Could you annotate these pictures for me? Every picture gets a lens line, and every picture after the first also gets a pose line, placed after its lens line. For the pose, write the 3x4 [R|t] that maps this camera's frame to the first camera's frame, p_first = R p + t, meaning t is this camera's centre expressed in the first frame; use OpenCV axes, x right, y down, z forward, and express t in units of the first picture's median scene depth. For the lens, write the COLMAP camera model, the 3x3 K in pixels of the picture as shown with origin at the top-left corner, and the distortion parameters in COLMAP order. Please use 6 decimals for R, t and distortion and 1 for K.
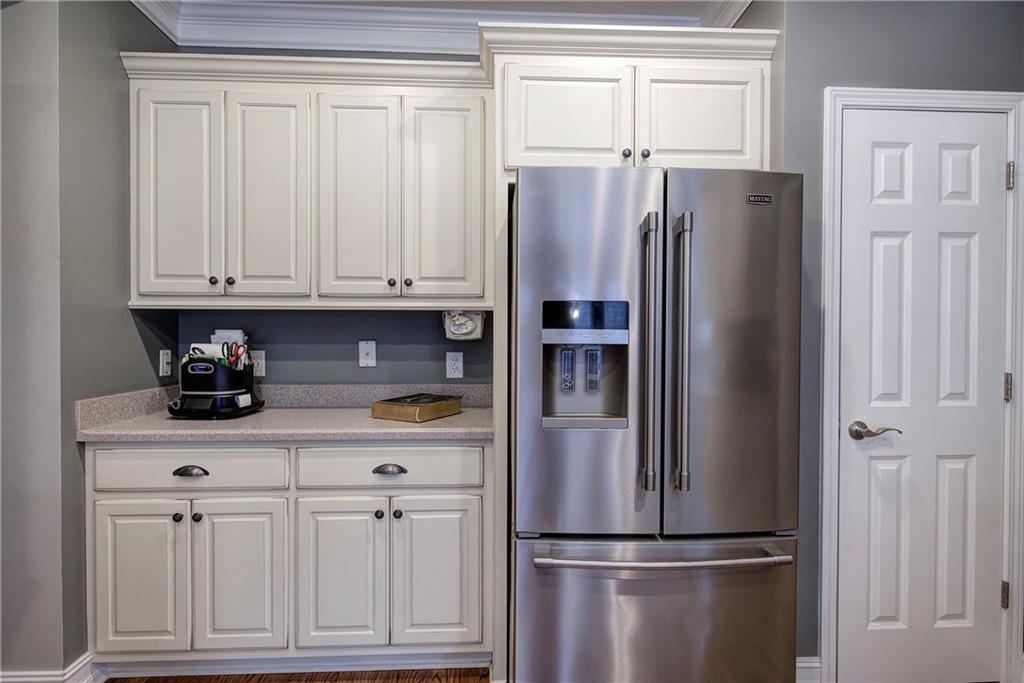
lens RADIAL K [[509.7, 0, 512.3], [0, 509.7, 338.8], [0, 0, 1]] dist [0.005830, -0.002776]
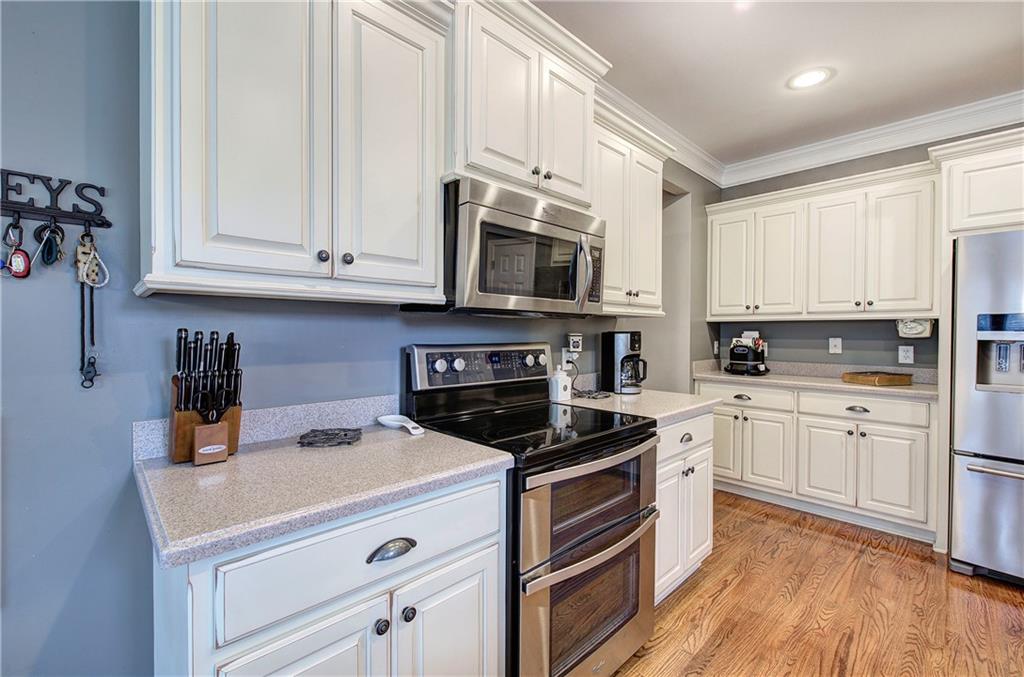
lens RADIAL K [[438.1, 0, 511.8], [0, 438.1, 336.0], [0, 0, 1]] dist [-0.004610, 0.002552]
pose [[0.666310, 0.008520, -0.745626, 0.094466], [-0.010936, 0.999939, 0.001653, 0.009070], [0.745594, 0.007052, 0.666363, -0.933440]]
